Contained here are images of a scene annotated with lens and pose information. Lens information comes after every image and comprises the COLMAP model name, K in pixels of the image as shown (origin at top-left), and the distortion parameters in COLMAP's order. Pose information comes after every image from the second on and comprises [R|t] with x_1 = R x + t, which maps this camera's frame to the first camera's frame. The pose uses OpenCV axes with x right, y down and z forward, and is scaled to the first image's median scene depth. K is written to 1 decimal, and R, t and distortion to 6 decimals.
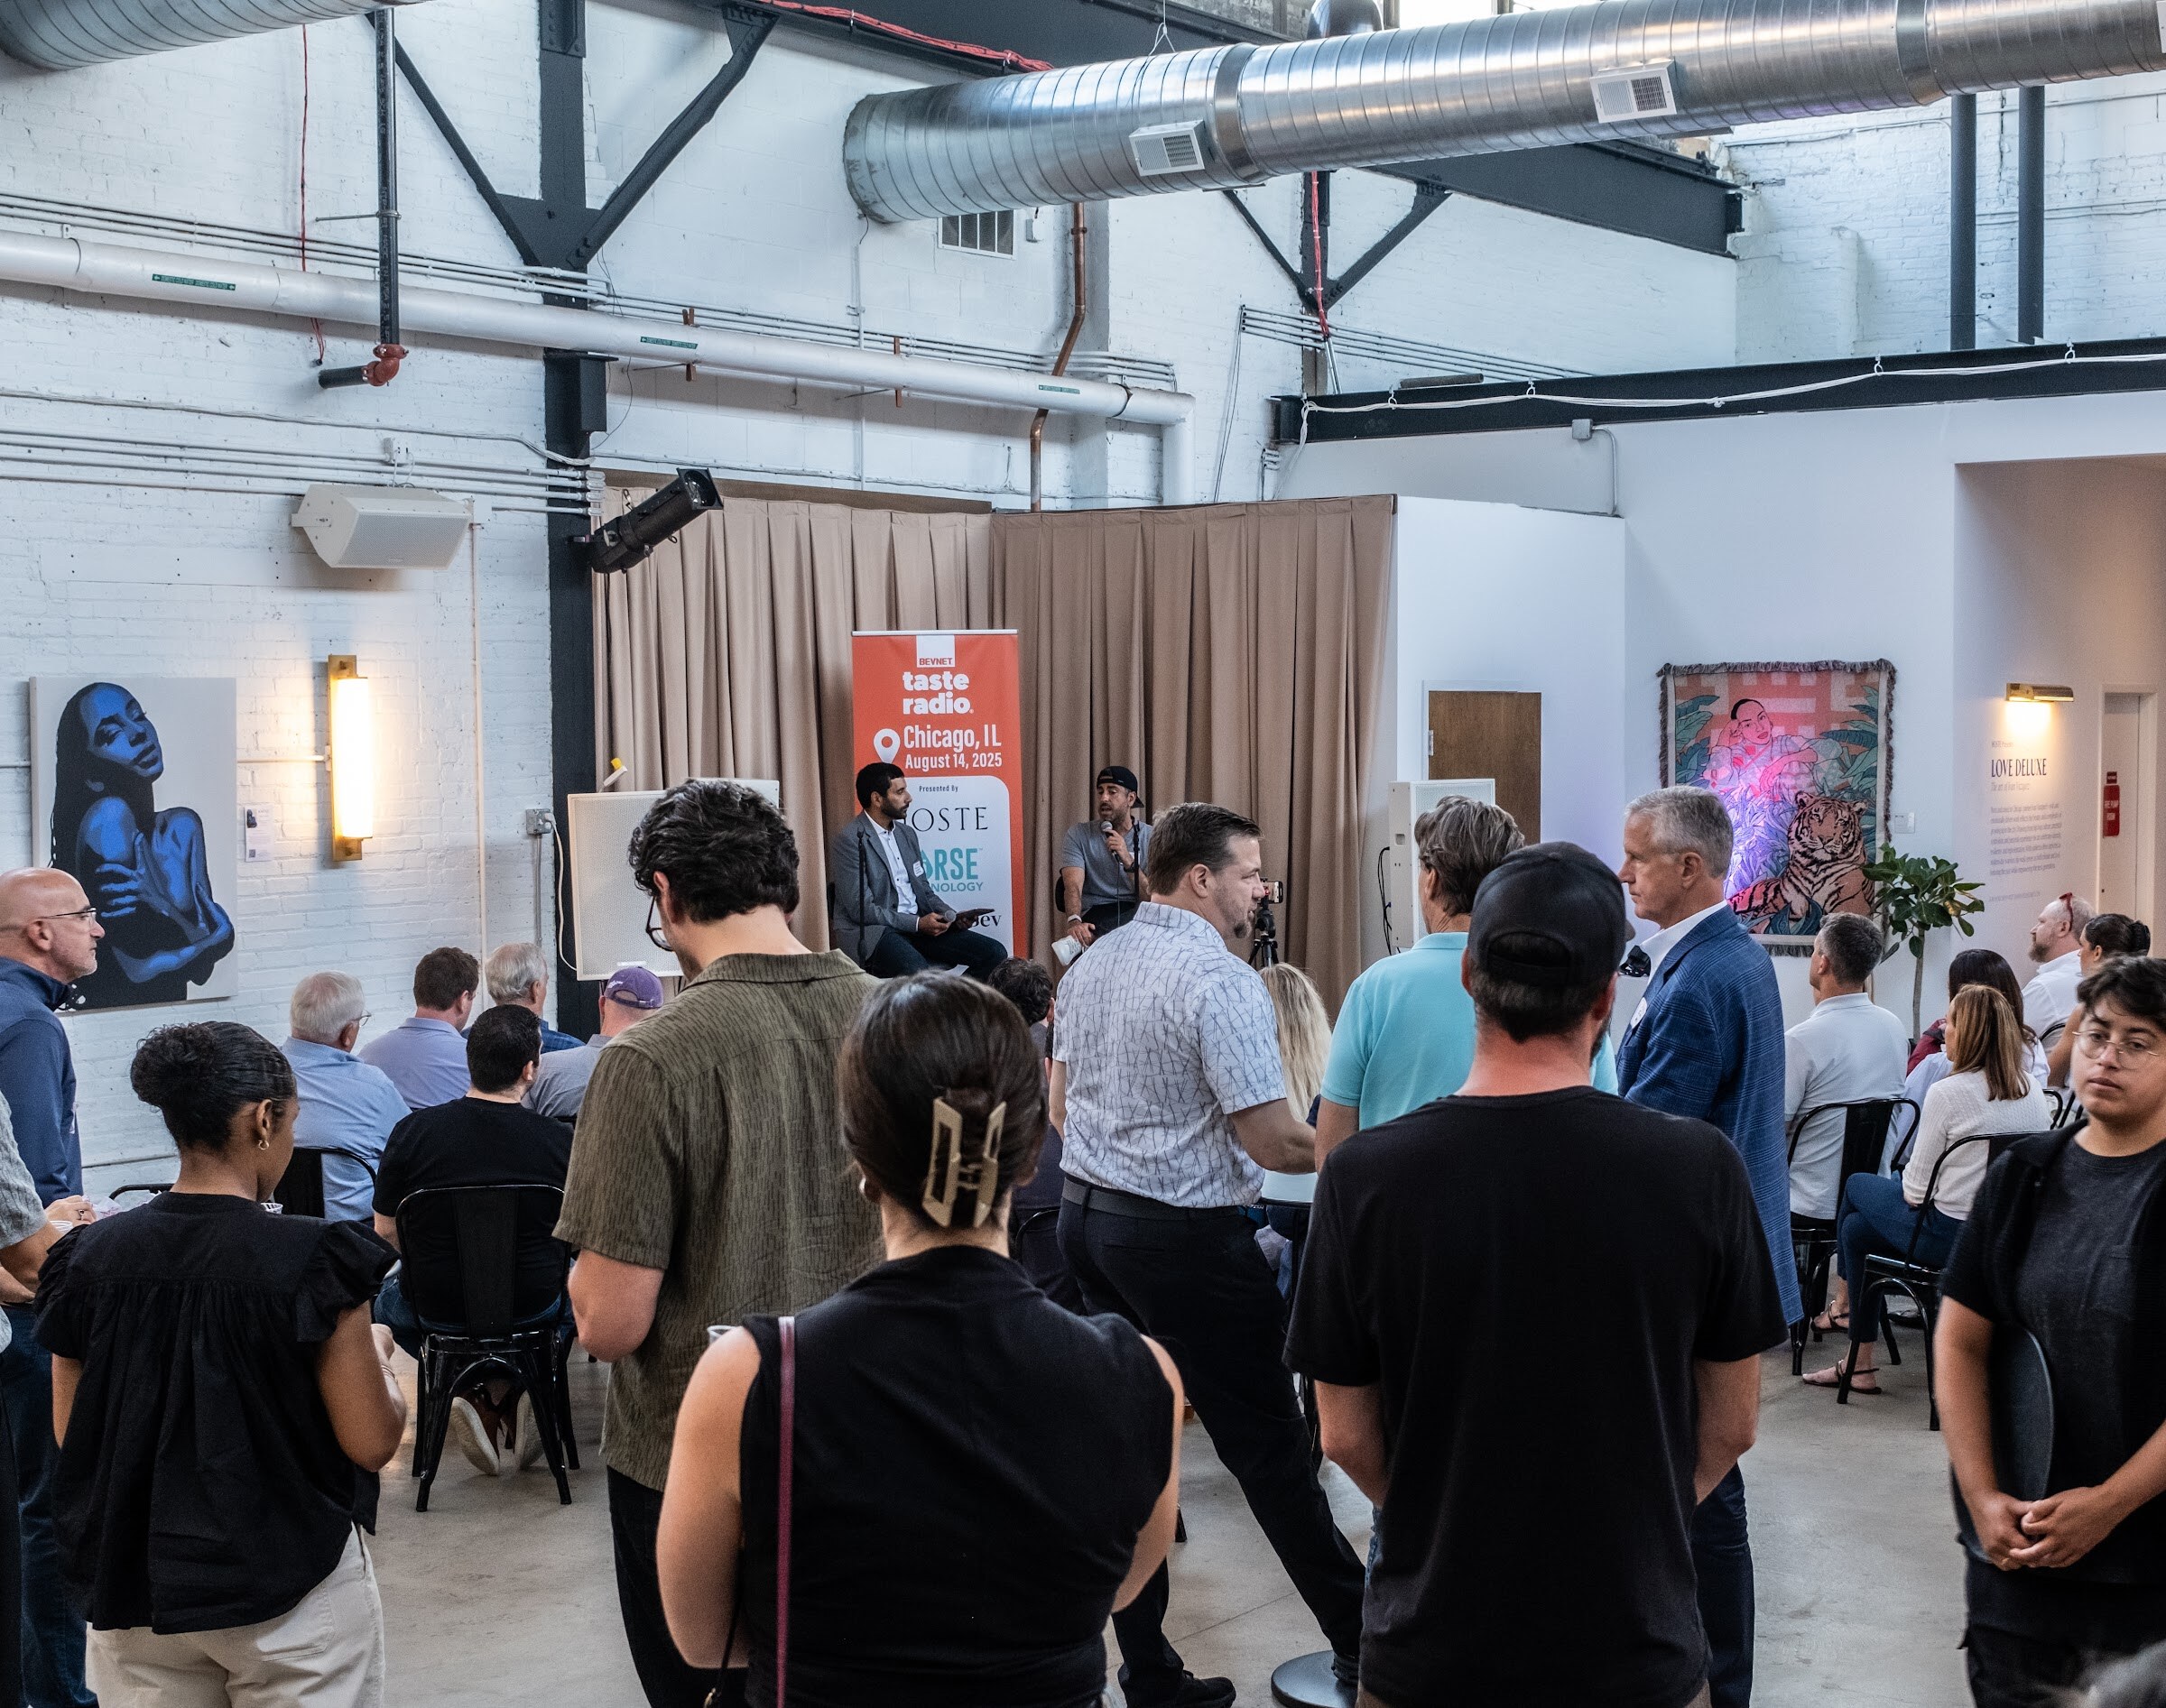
lens RADIAL K [[3421.4, 0, 1142.6], [0, 3421.4, 985.6], [0, 0, 1]] dist [-0.023792, 0.020694]
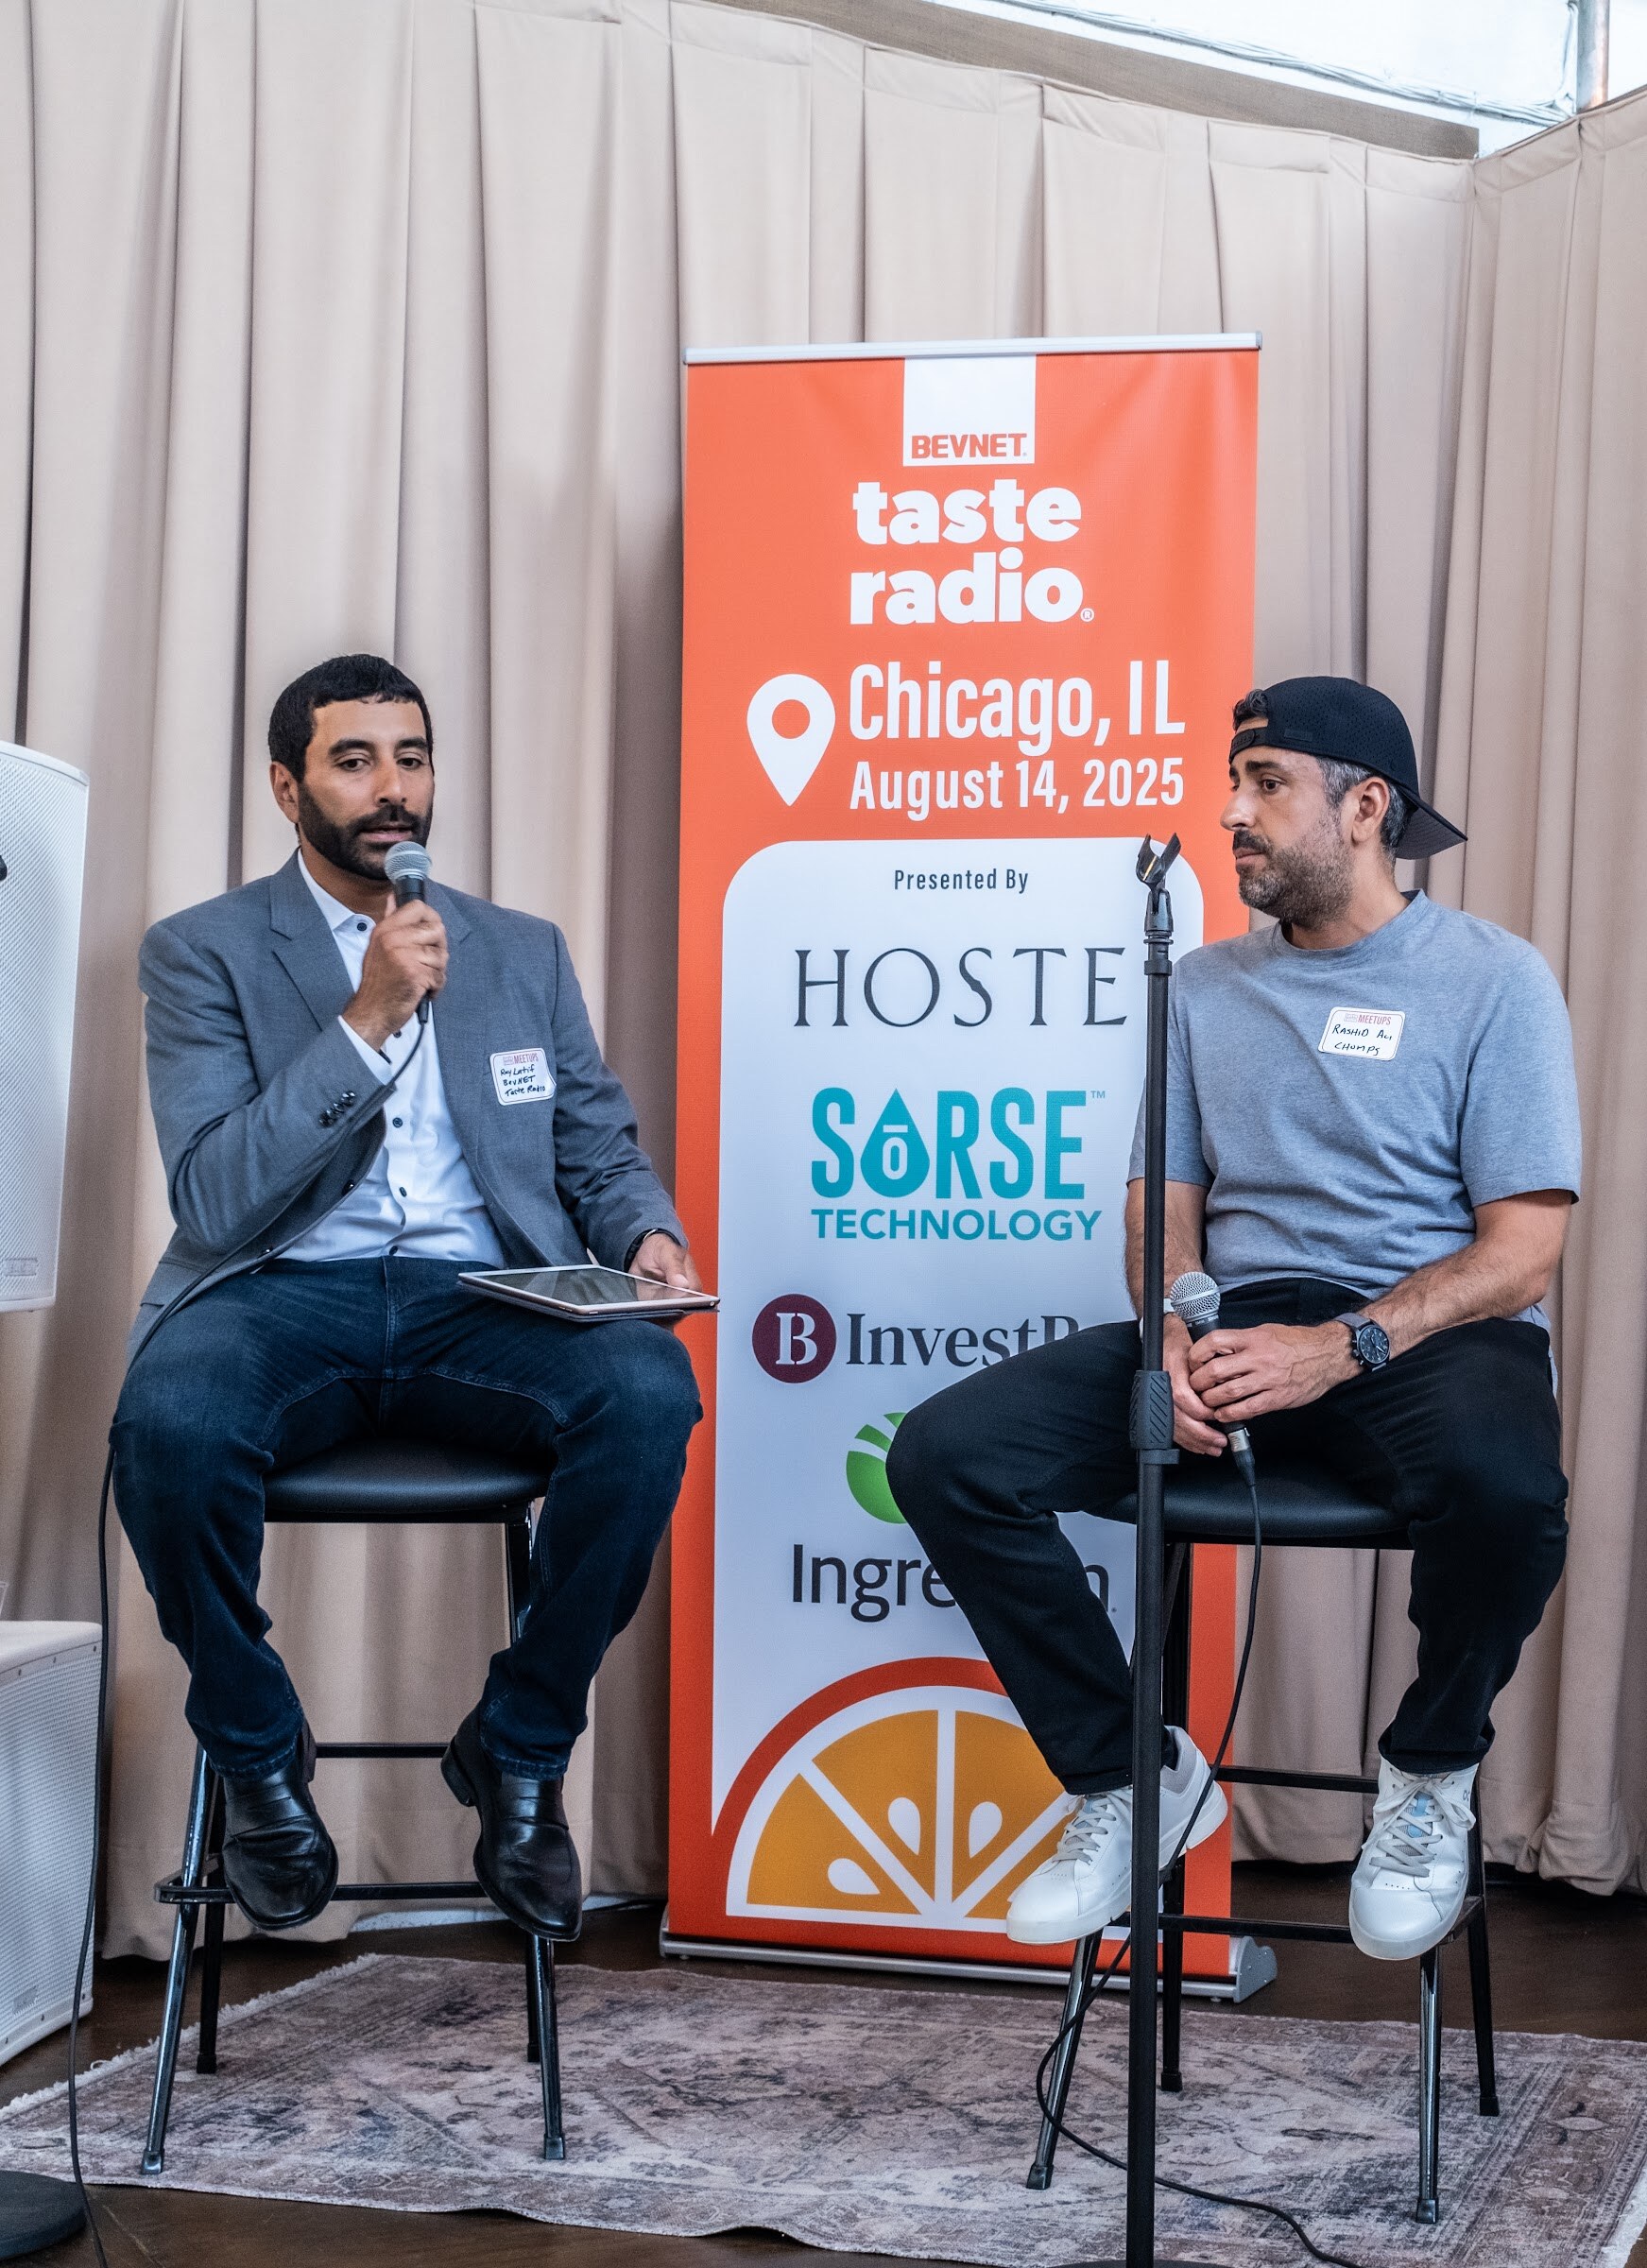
lens RADIAL K [[3458.3, 0, 1289.1], [0, 3458.3, 1120.4], [0, 0, 1]] dist [-0.038758, 0.105105]
pose [[0.908956, 0.007282, -0.416827, 0.093798], [-0.058754, 0.992106, -0.110791, -0.007499], [0.412730, 0.125194, 0.902209, 0.811793]]
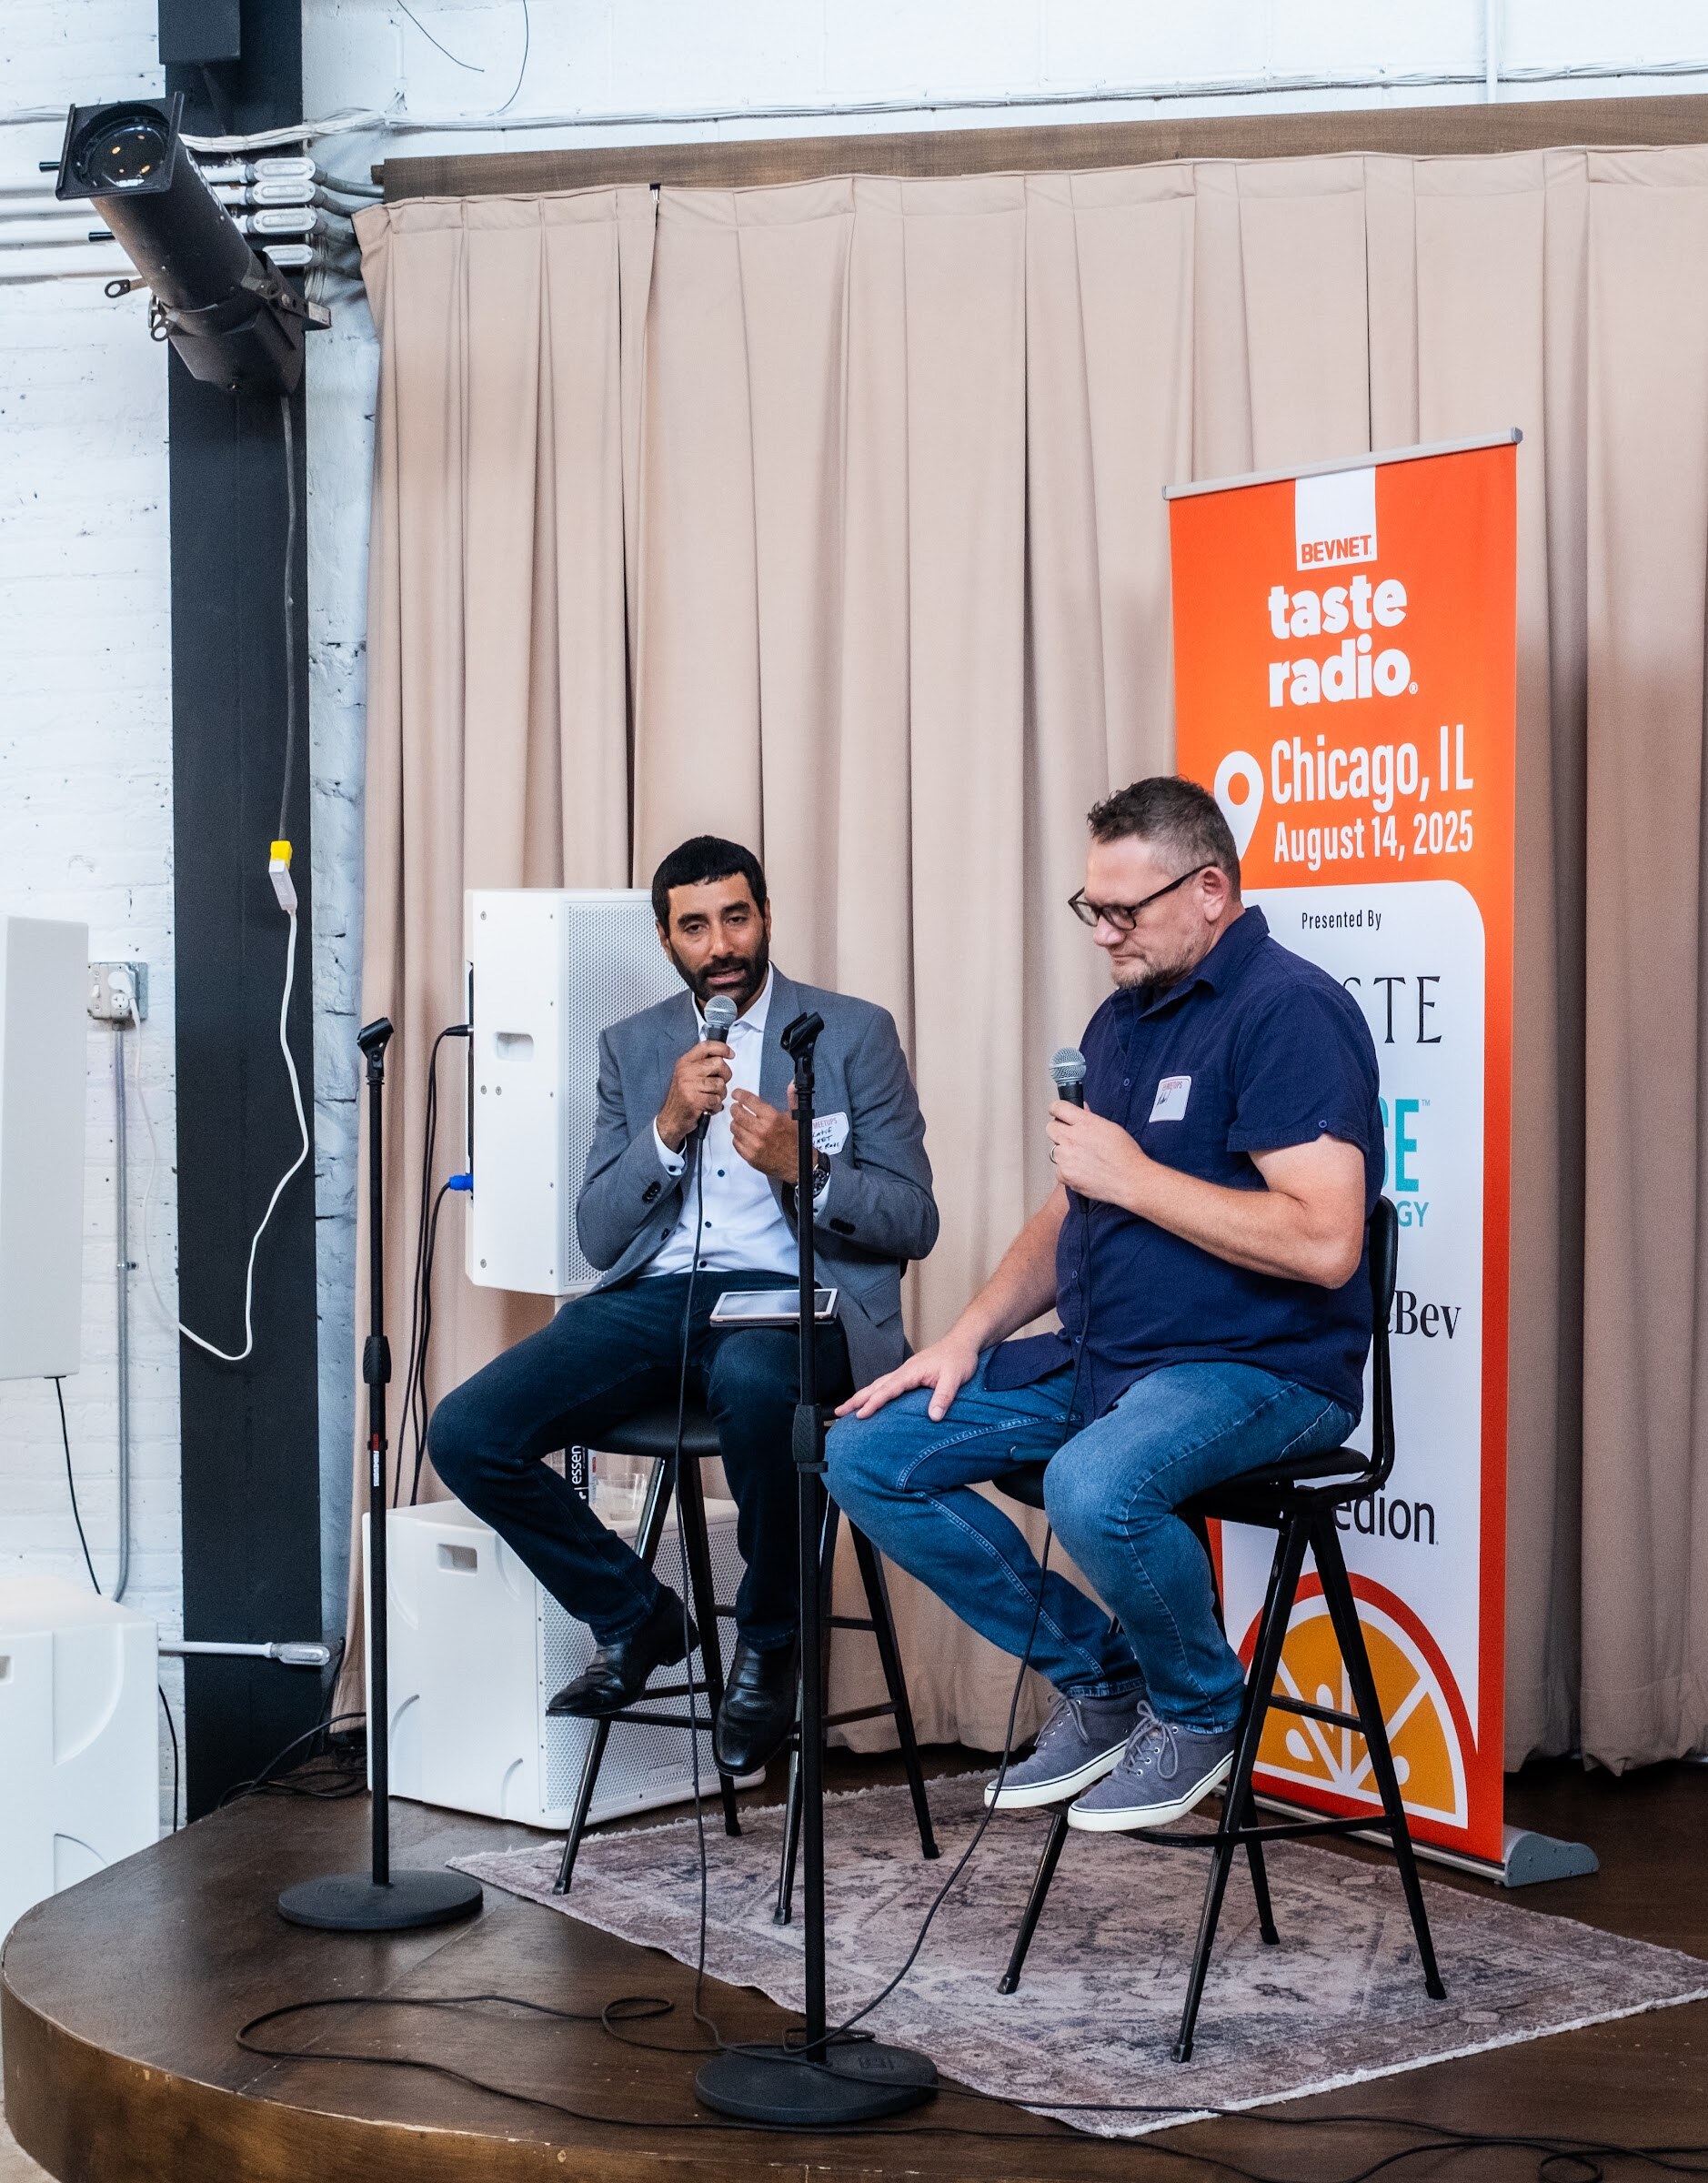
lens RADIAL K [[3829.8, 0, 1129.5], [0, 3829.8, 980.7], [0, 0, 1]] dist [-0.048108, 0.038937]
pose [[0.407664, 0.006494, -0.913109, 0.302956], [-0.061276, 0.997915, -0.020260, -0.045929], [0.911074, 0.064211, 0.407212, 0.891809]]
